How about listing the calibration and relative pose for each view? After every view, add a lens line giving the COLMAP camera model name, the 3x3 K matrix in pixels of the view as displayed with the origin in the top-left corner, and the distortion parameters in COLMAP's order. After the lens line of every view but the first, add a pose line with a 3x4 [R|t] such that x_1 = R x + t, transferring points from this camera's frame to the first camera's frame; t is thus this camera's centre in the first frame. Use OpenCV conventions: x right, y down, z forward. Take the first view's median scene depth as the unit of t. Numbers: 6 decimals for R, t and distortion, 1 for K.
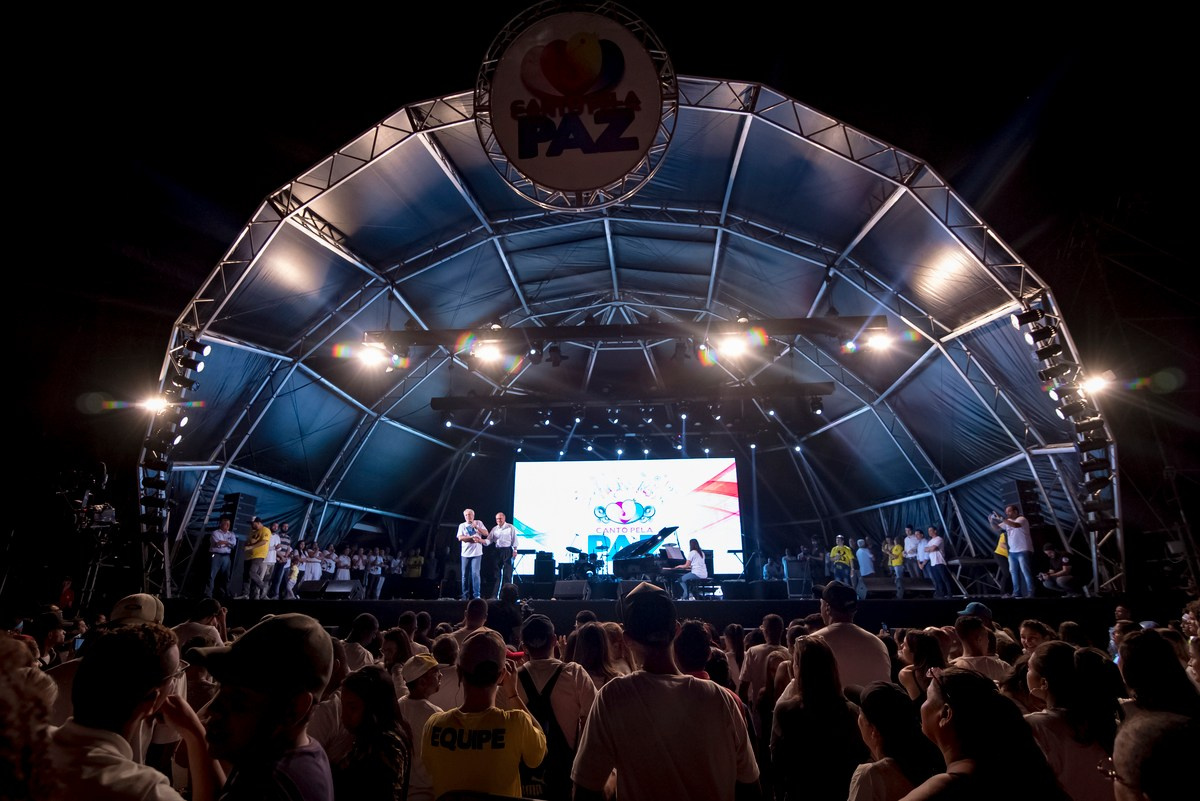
lens RADIAL K [[582.1, 0, 600.0], [0, 582.1, 400.5], [0, 0, 1]] dist [-0.019471, 0.000097]
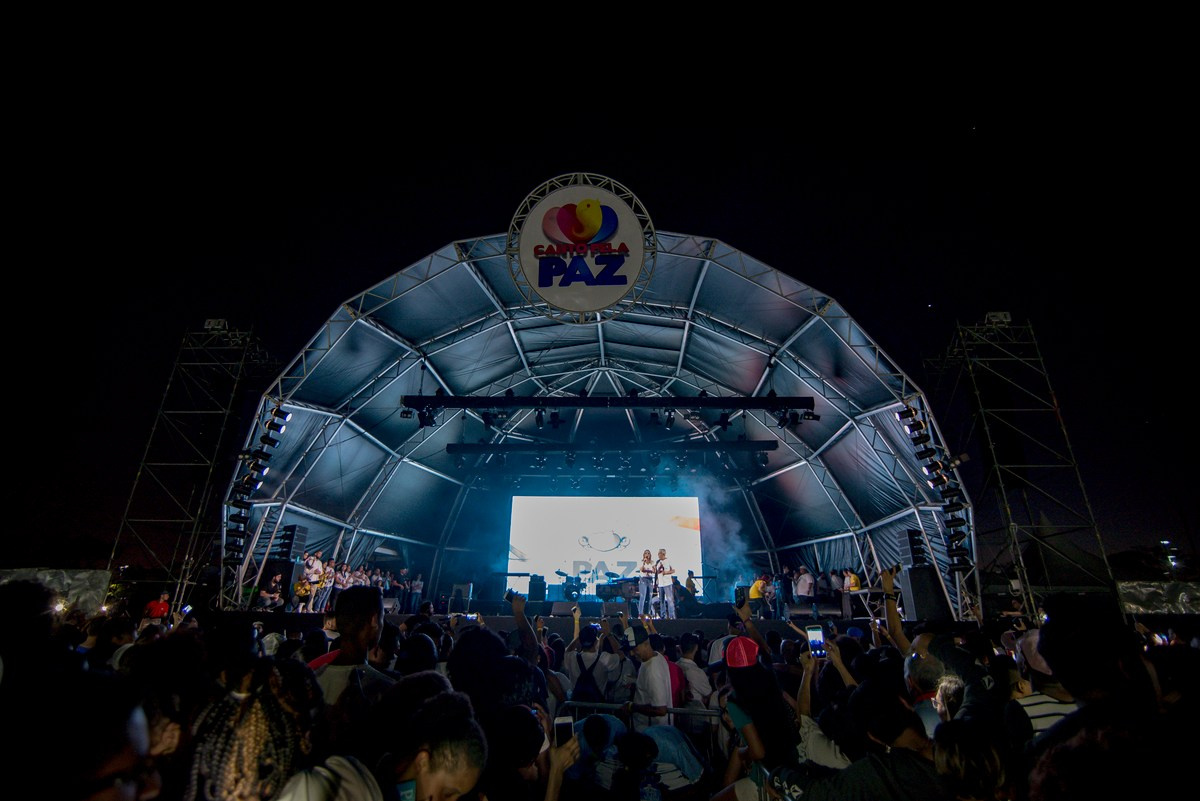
lens RADIAL K [[548.7, 0, 600.0], [0, 548.7, 400.5], [0, 0, 1]] dist [-0.020150, 0.000018]
pose [[0.998879, 0.029280, 0.037199, -0.025439], [-0.027641, 0.998656, -0.043838, -0.069802], [-0.038433, 0.042760, 0.998346, -0.192080]]
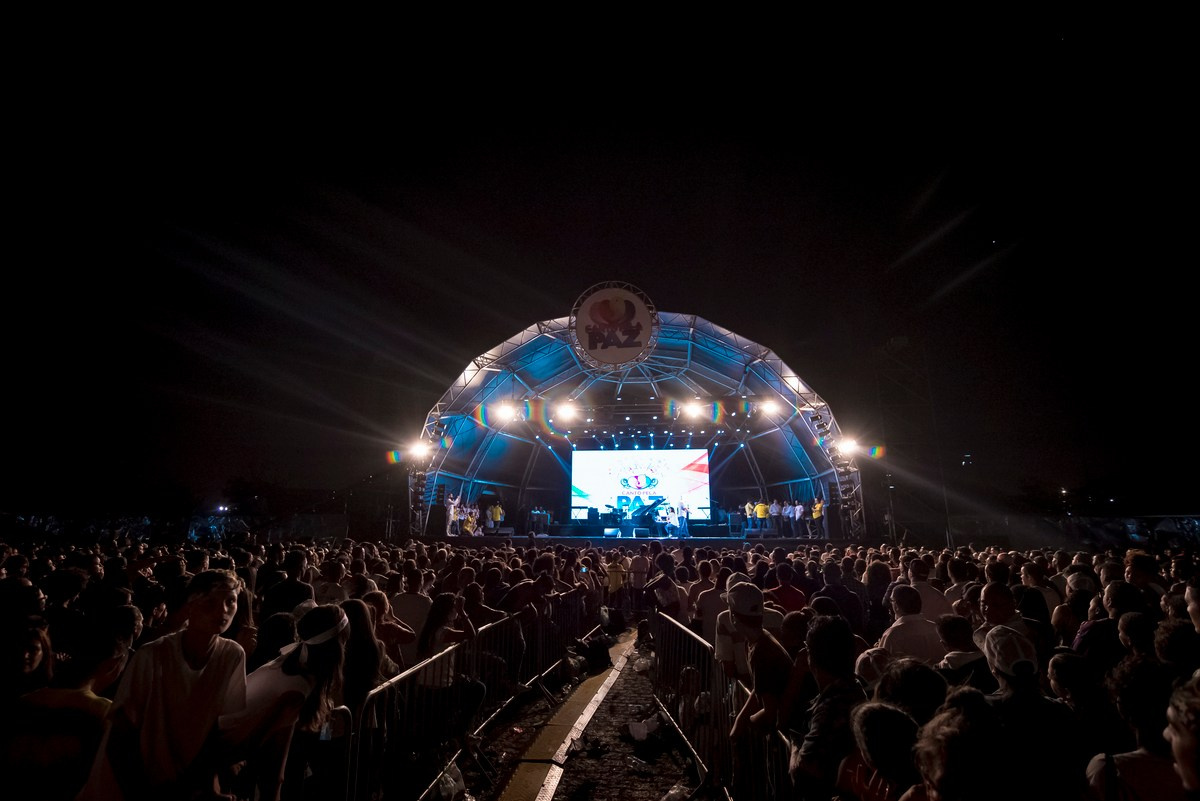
lens RADIAL K [[548.7, 0, 600.0], [0, 548.7, 400.5], [0, 0, 1]] dist [-0.020150, 0.000018]
pose [[0.999129, -0.003534, -0.041574, -0.005441], [0.007889, 0.994433, 0.105076, -0.312277], [0.040971, -0.105312, 0.993595, -0.808416]]
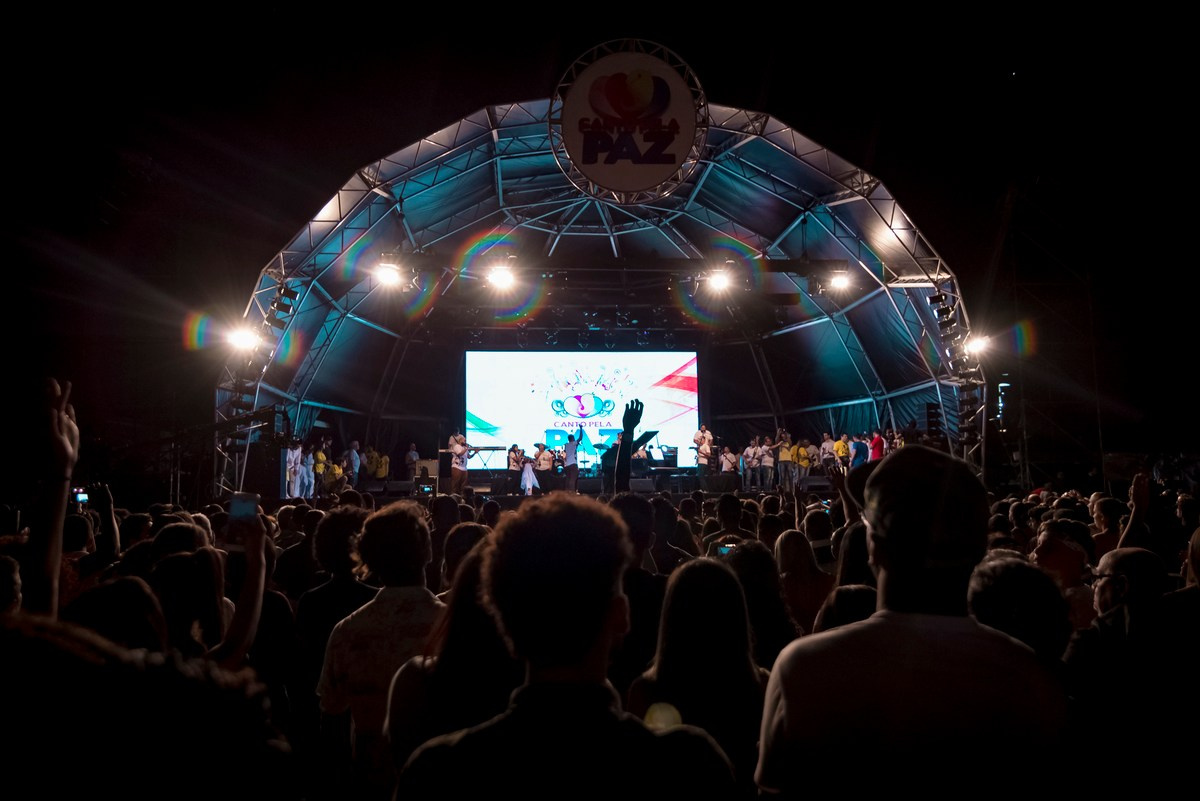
lens RADIAL K [[925.8, 0, 600.0], [0, 925.8, 400.5], [0, 0, 1]] dist [-0.005432, -0.001052]
pose [[0.983158, 0.005946, 0.182659, -0.328200], [-0.048361, 0.972307, 0.228649, -0.265686], [-0.176241, -0.233632, 0.956219, -0.743252]]
